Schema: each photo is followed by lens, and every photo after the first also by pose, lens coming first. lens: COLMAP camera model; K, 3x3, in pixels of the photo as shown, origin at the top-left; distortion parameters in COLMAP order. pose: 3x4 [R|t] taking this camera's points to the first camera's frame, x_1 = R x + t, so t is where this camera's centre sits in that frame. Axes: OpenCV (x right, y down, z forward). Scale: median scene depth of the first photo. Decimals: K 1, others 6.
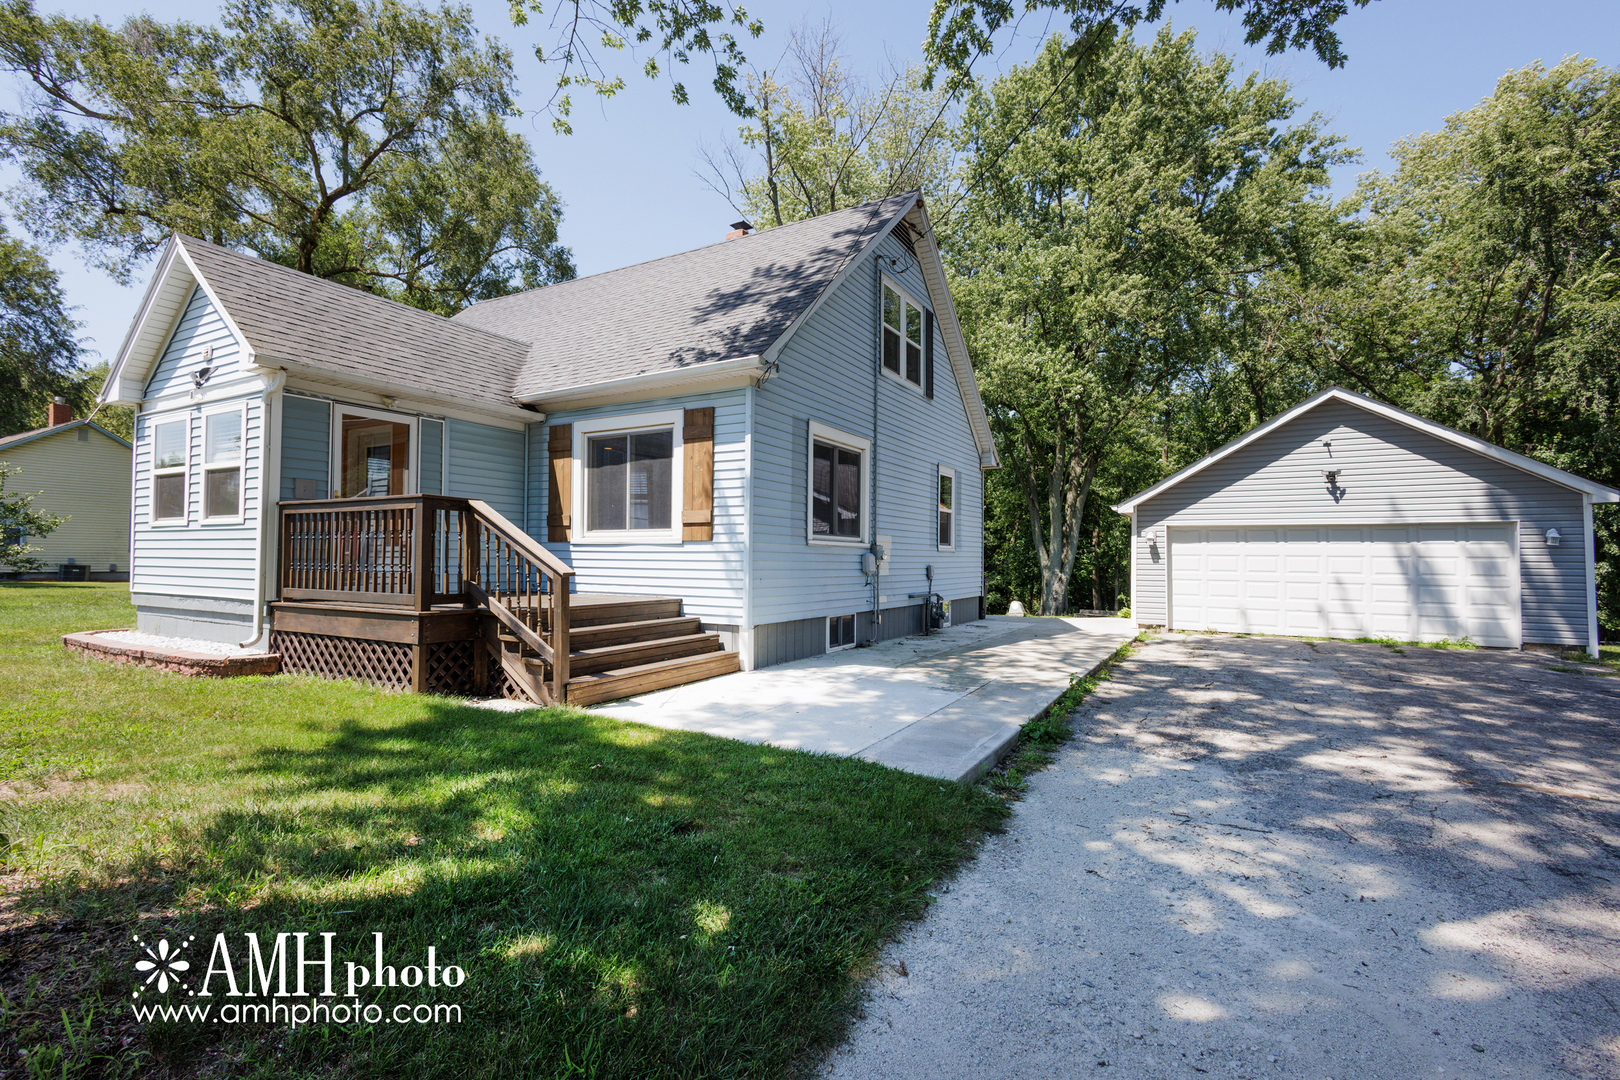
lens RADIAL K [[733.6, 0, 810.0], [0, 733.6, 540.0], [0, 0, 1]] dist [0.003177, 0.000296]
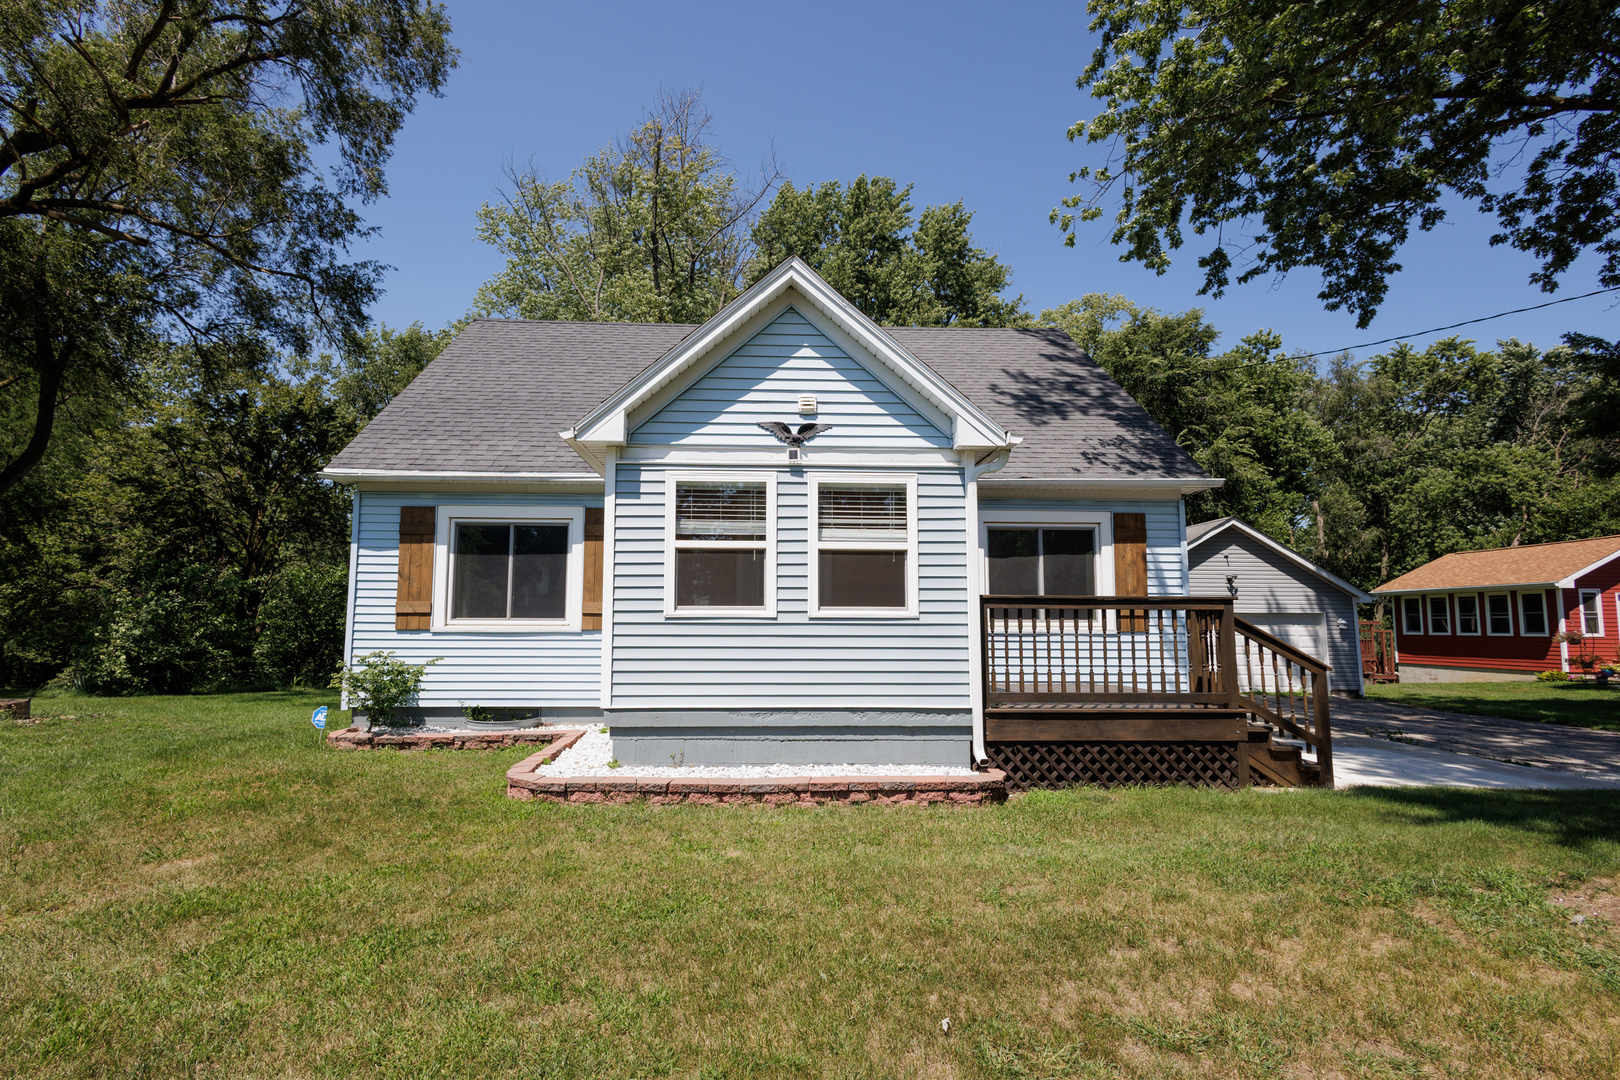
lens RADIAL K [[751.2, 0, 813.1], [0, 751.2, 542.8], [0, 0, 1]] dist [0.028163, -0.013678]
pose [[0.842100, 0.054122, 0.536599, -0.797042], [-0.004742, 0.995657, -0.092980, -0.015763], [-0.539301, 0.075754, 0.838699, 0.195547]]
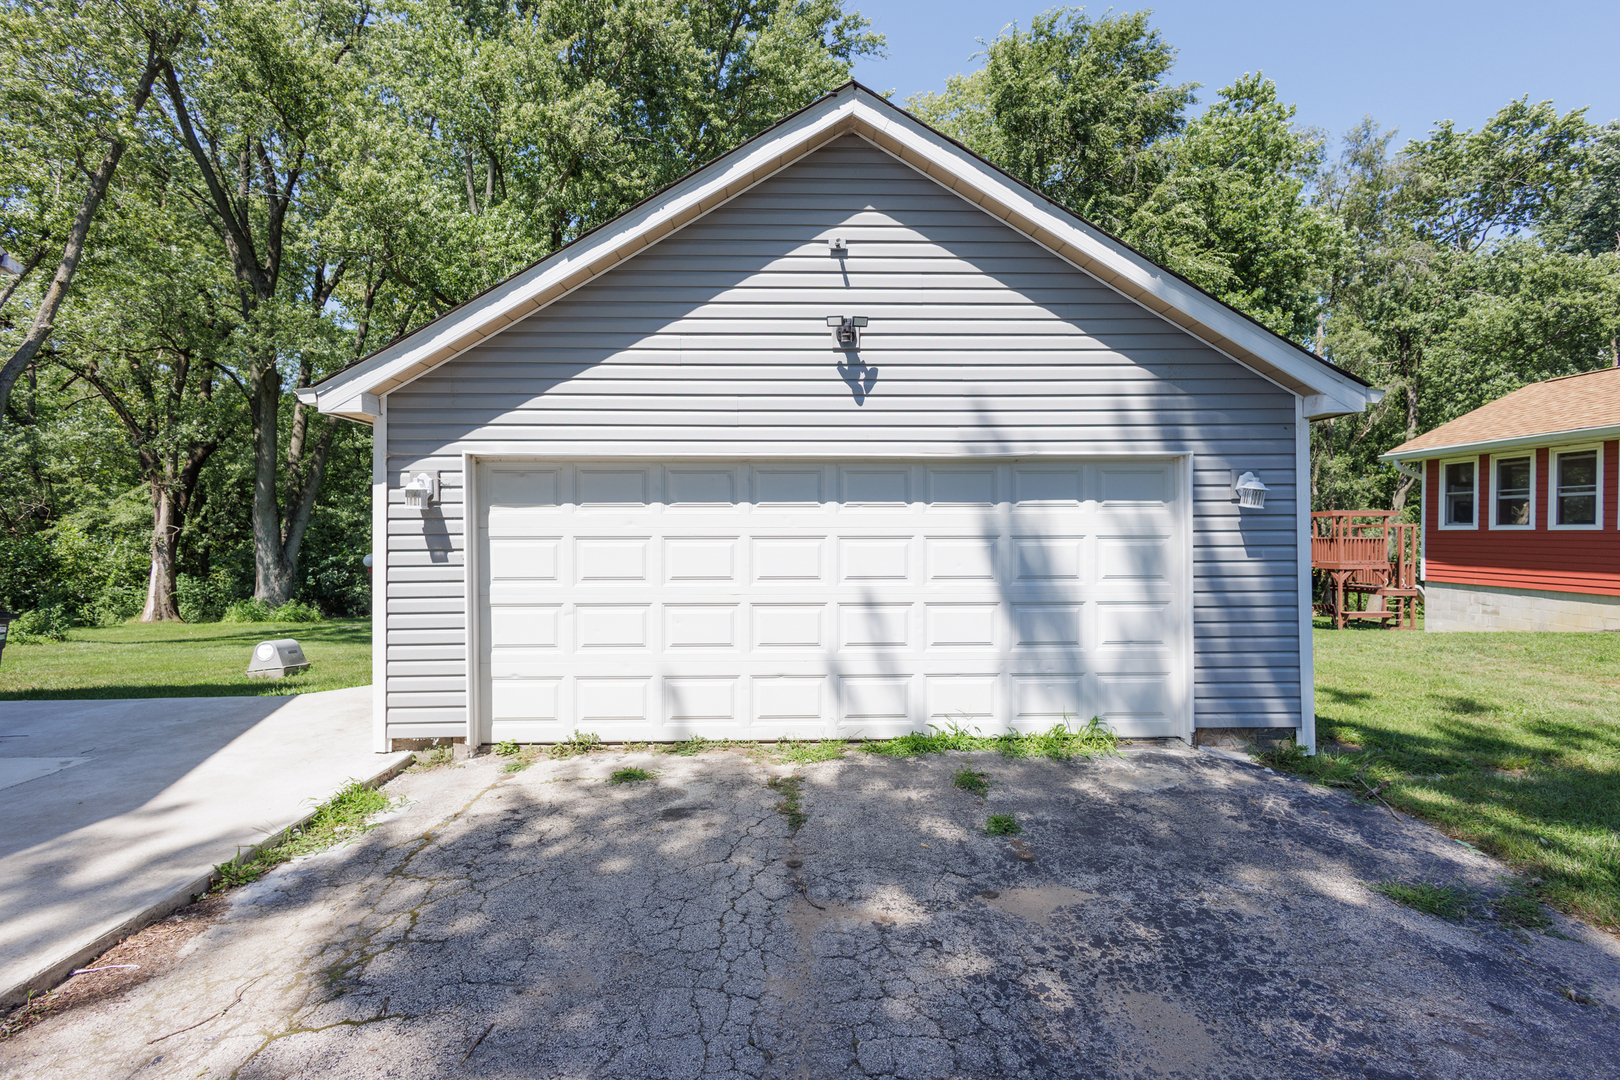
lens RADIAL K [[755.6, 0, 804.0], [0, 755.6, 512.0], [0, 0, 1]] dist [0.028016, -0.021902]
pose [[0.854833, -0.001514, 0.518900, 0.491224], [0.000214, 0.999997, 0.002566, 0.007646], [-0.518903, -0.002082, 0.854831, 0.682599]]
